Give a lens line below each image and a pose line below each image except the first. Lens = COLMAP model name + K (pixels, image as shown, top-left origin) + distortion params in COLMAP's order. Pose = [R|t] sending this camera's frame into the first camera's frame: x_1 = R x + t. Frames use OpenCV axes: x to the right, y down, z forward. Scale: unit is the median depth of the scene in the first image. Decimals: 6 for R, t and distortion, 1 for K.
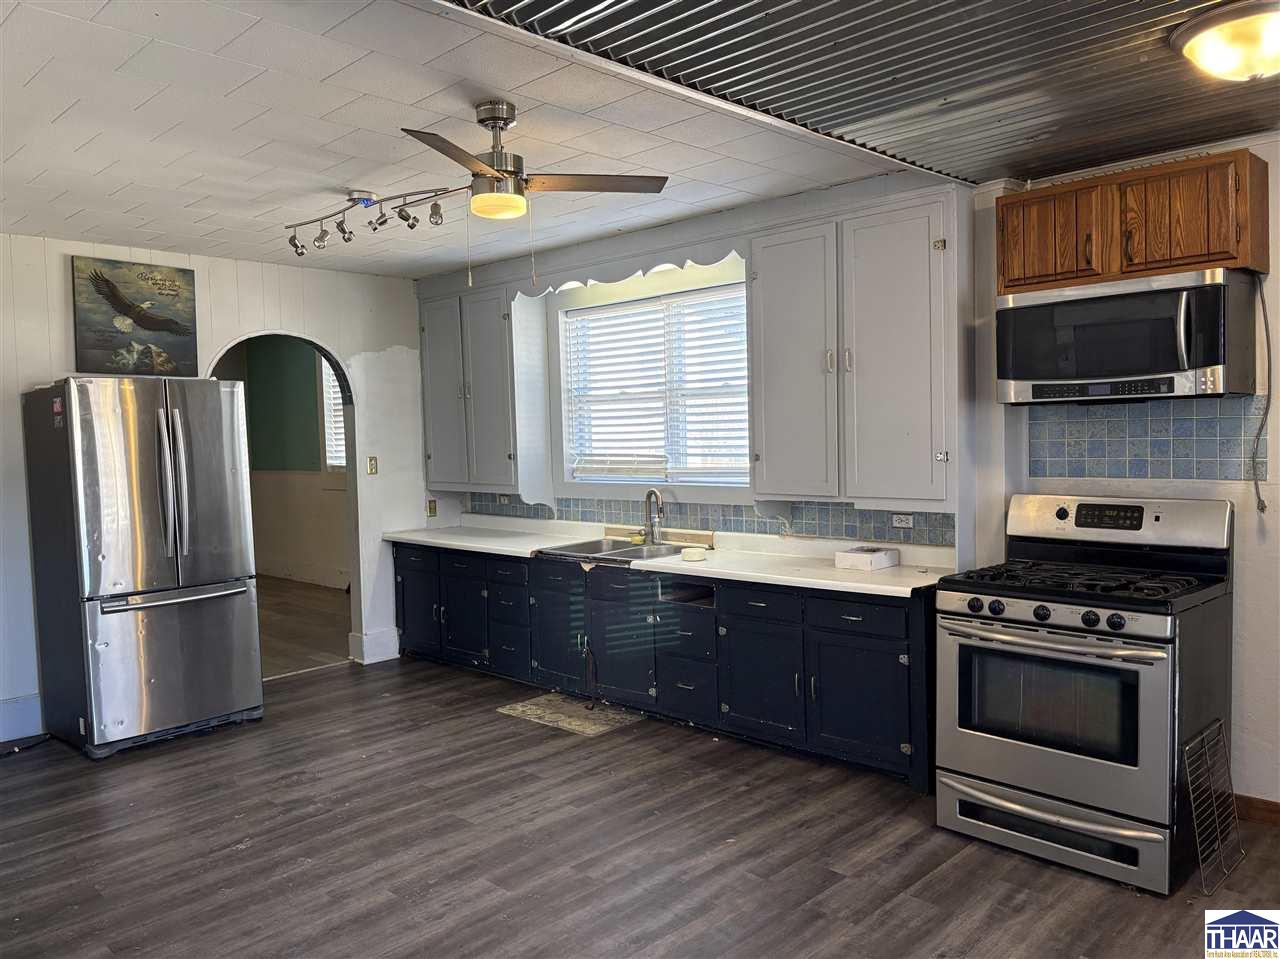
lens RADIAL K [[983.5, 0, 641.8], [0, 983.5, 479.0], [0, 0, 1]] dist [0.067373, -0.040498]
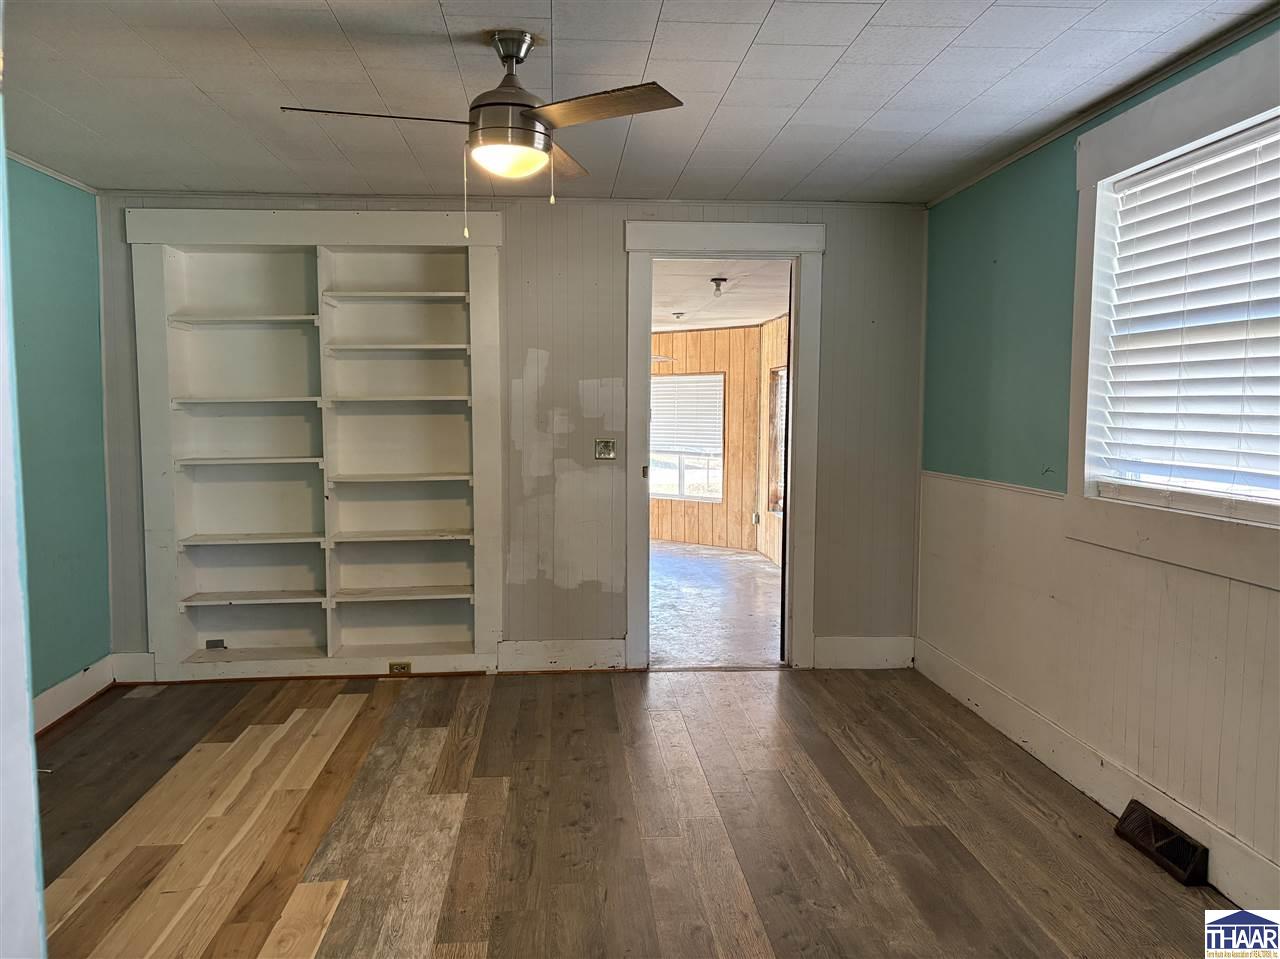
lens RADIAL K [[983.5, 0, 640.1], [0, 983.5, 480.5], [0, 0, 1]] dist [0.067373, -0.040498]
pose [[0.774777, 0.077619, -0.627452, -0.206624], [-0.057457, 0.996973, 0.052383, -0.024444], [0.629618, -0.004534, 0.776892, 0.582086]]
